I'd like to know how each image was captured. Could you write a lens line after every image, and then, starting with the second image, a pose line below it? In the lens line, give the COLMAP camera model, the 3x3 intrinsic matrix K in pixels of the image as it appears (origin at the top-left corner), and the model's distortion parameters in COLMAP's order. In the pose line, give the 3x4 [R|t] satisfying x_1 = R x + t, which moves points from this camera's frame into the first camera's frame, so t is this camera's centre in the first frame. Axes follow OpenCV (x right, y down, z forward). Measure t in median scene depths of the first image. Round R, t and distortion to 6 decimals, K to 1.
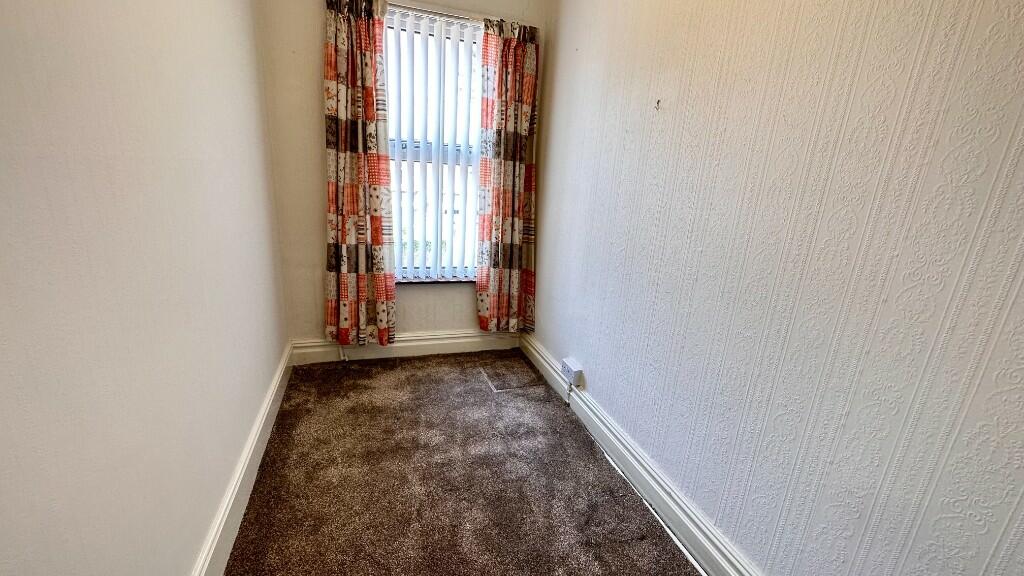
lens RADIAL K [[409.7, 0, 513.0], [0, 409.7, 286.4], [0, 0, 1]] dist [-0.003177, -0.000538]
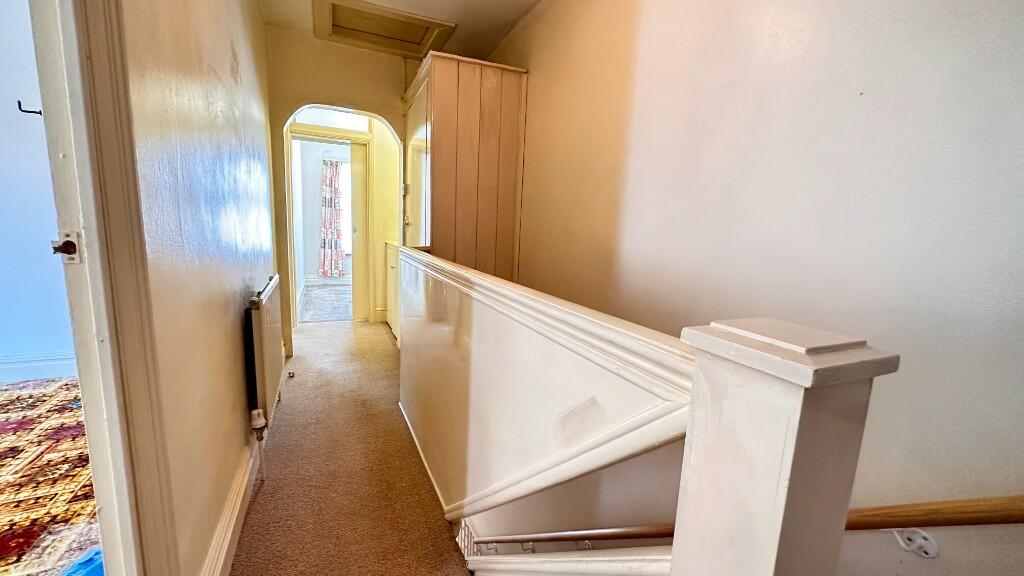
lens RADIAL K [[409.7, 0, 509.1], [0, 409.7, 289.5], [0, 0, 1]] dist [-0.003177, -0.000538]
pose [[0.996240, -0.030135, 0.081221, 0.601057], [0.038930, 0.993282, -0.108977, 0.596874], [-0.077391, 0.111729, 0.990721, -1.855835]]
